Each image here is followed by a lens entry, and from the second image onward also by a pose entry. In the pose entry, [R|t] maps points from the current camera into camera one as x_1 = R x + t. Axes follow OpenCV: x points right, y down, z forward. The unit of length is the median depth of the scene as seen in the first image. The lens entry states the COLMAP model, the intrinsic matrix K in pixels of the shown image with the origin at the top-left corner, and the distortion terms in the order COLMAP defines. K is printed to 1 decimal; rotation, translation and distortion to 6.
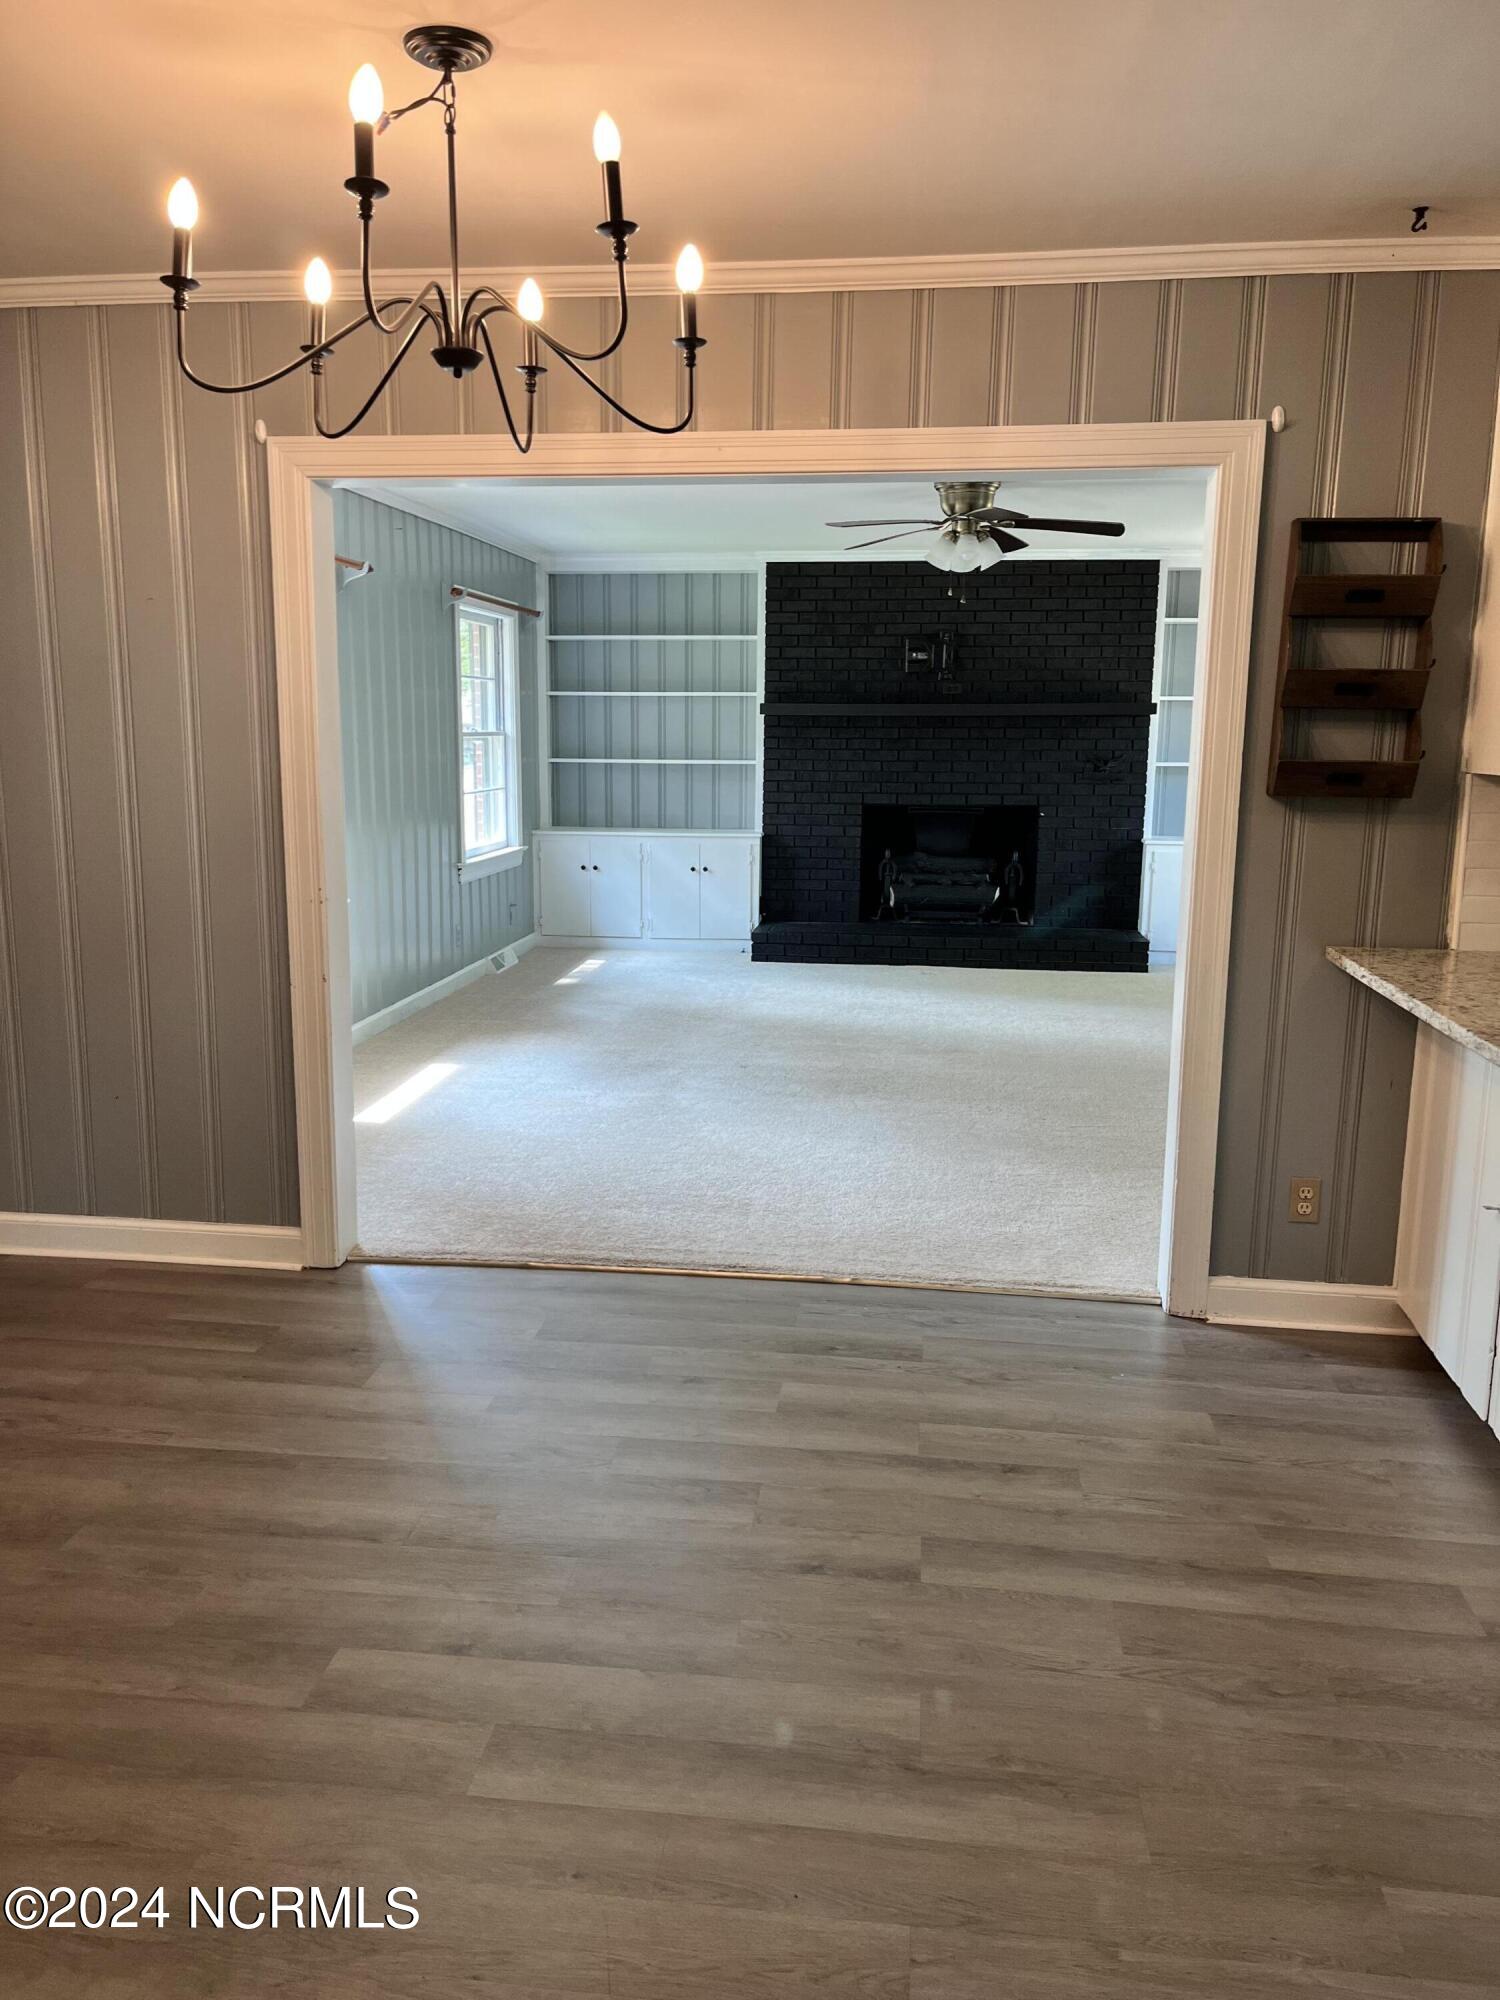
lens RADIAL K [[1505.6, 0, 736.5], [0, 1505.6, 1000.2], [0, 0, 1]] dist [0.042869, -0.019471]
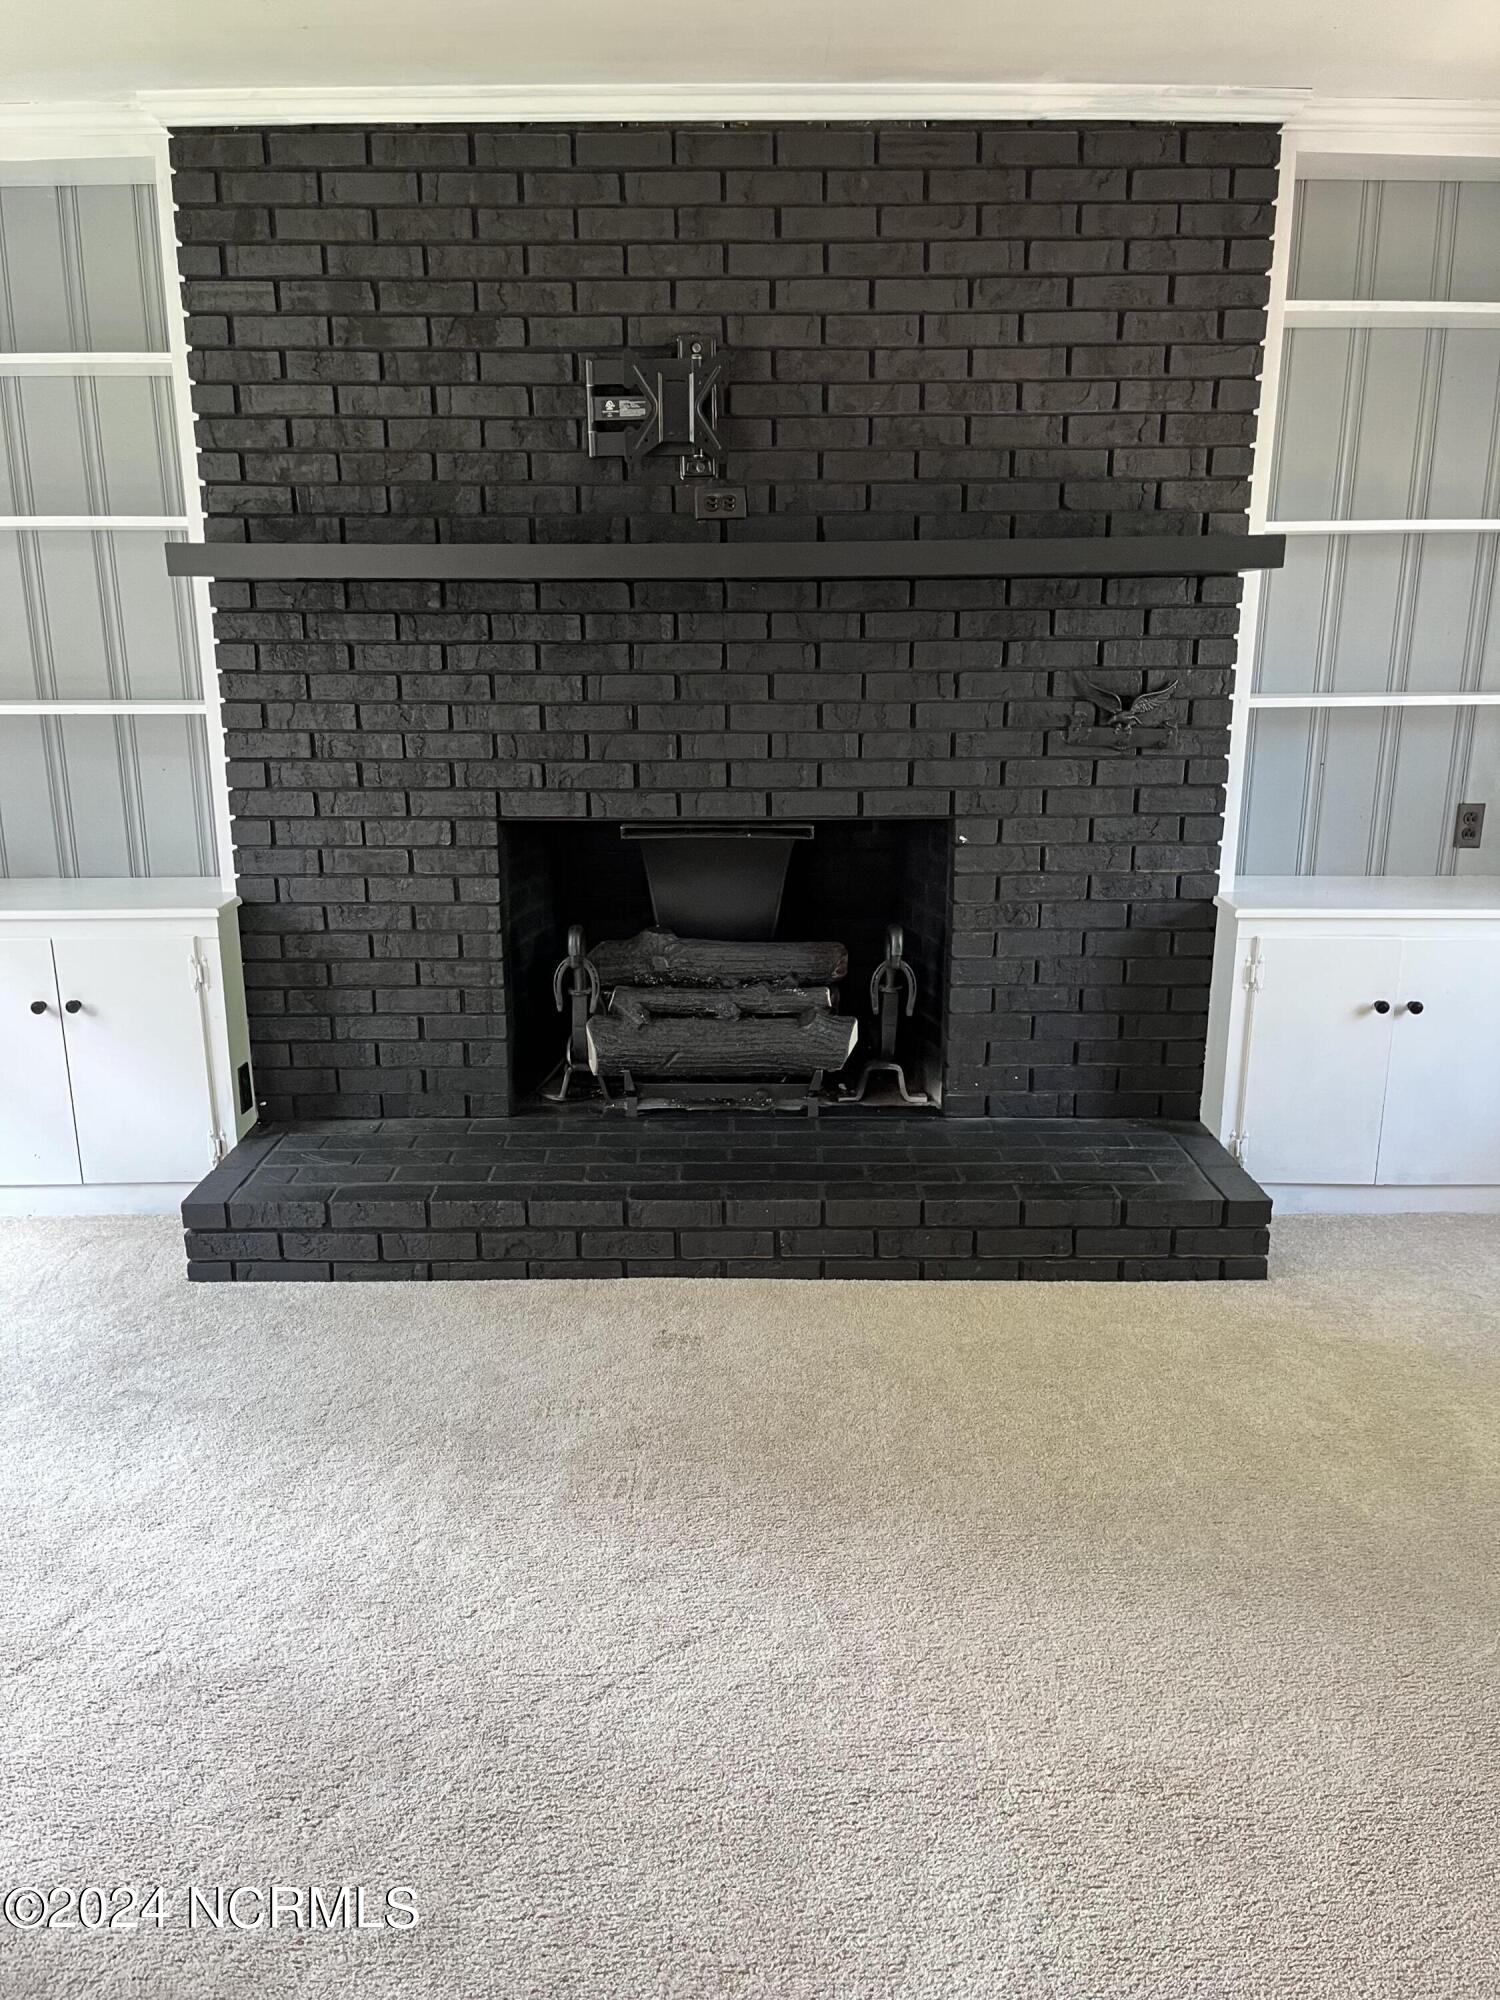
lens RADIAL K [[1505.6, 0, 765.7], [0, 1505.6, 1005.4], [0, 0, 1]] dist [0.042869, -0.019471]
pose [[0.990222, -0.044871, 0.132089, 0.099258], [0.034472, 0.996200, 0.079985, -0.112843], [-0.135176, -0.074650, 0.988005, 0.620220]]
